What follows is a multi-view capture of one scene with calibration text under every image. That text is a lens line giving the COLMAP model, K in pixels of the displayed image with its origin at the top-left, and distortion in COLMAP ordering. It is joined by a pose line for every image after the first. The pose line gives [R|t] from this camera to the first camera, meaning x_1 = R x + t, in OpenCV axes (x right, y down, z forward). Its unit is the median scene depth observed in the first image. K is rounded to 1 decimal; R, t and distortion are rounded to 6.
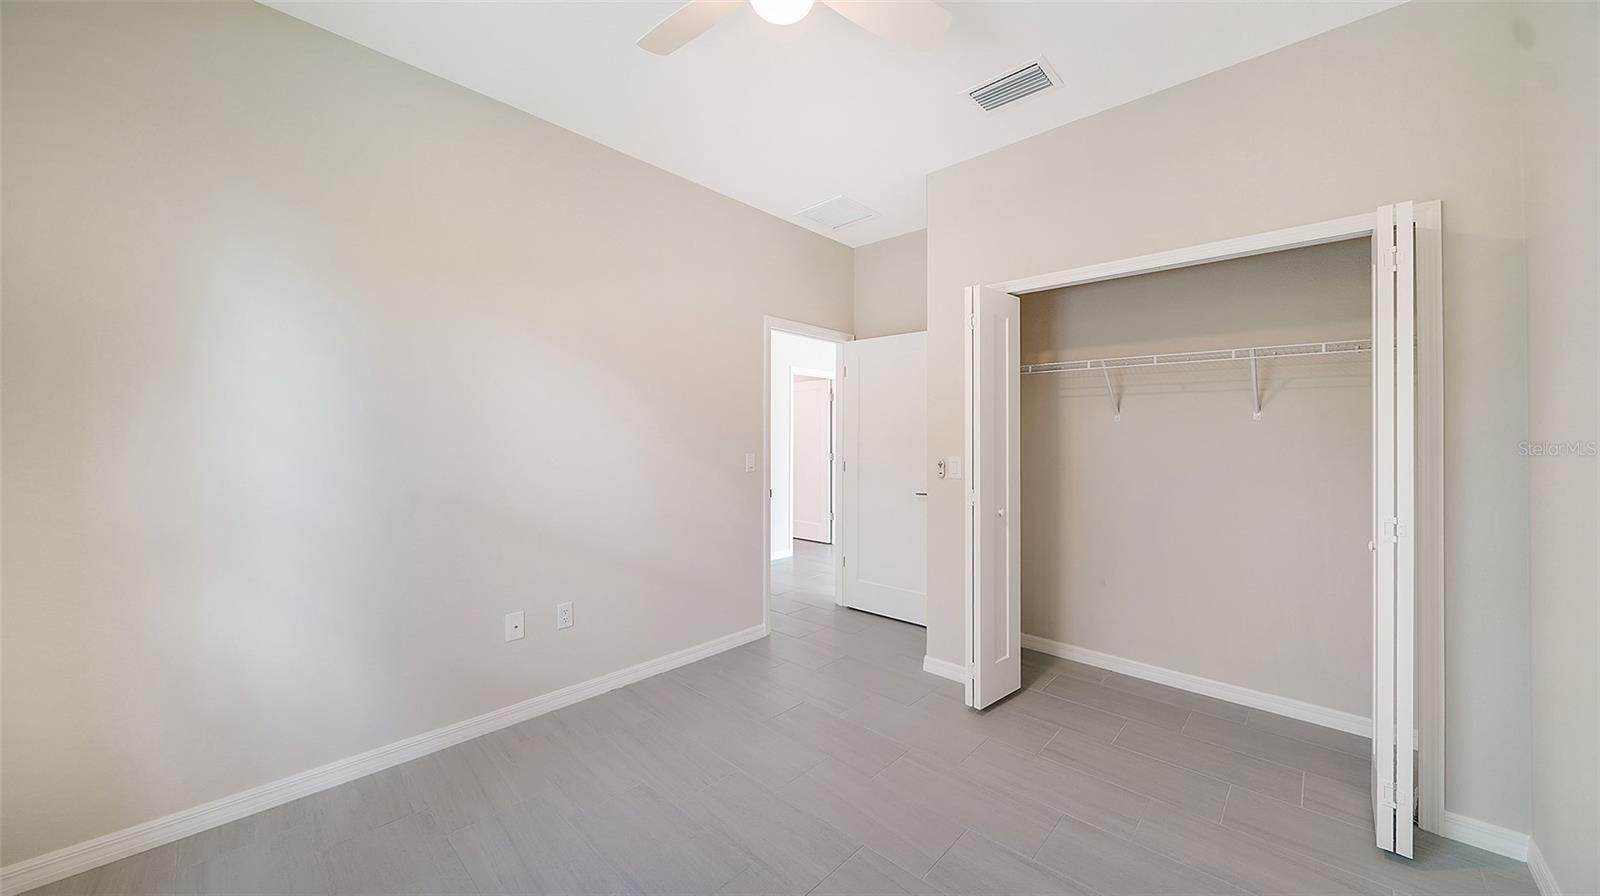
lens RADIAL K [[579.0, 0, 781.3], [0, 579.0, 440.4], [0, 0, 1]] dist [0.000865, -0.000001]
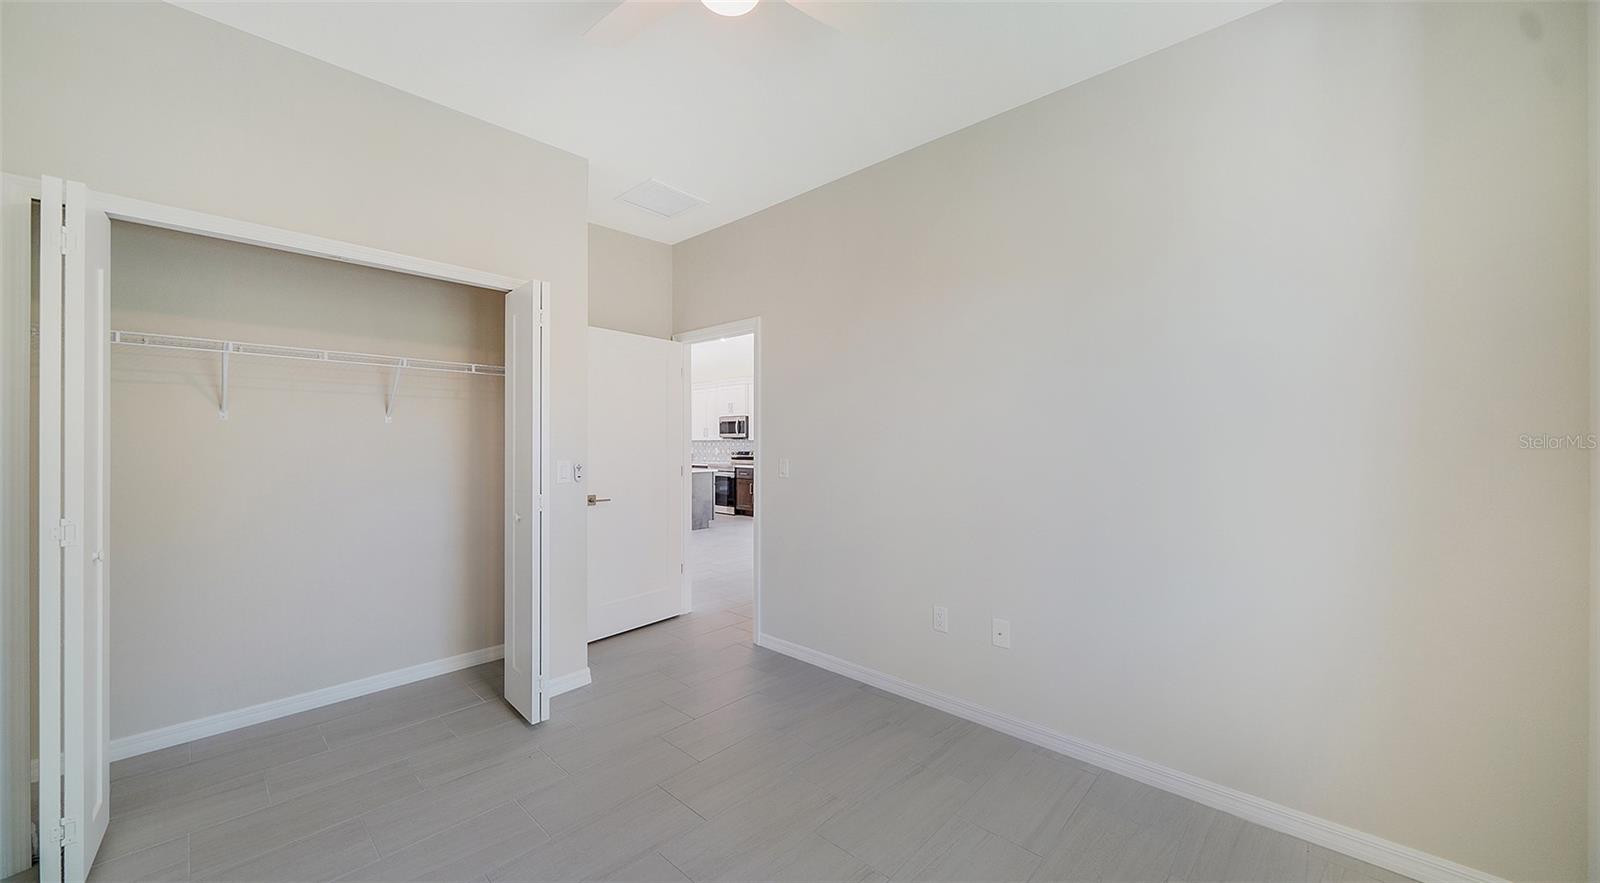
lens RADIAL K [[593.8, 0, 800.7], [0, 593.8, 440.6], [0, 0, 1]] dist [0.000453, 0.000035]
pose [[0.999123, 0.002894, 0.041770, 1.465796], [-0.002636, 0.999977, -0.006215, 0.003890], [-0.041787, 0.006099, 0.999108, 0.014197]]
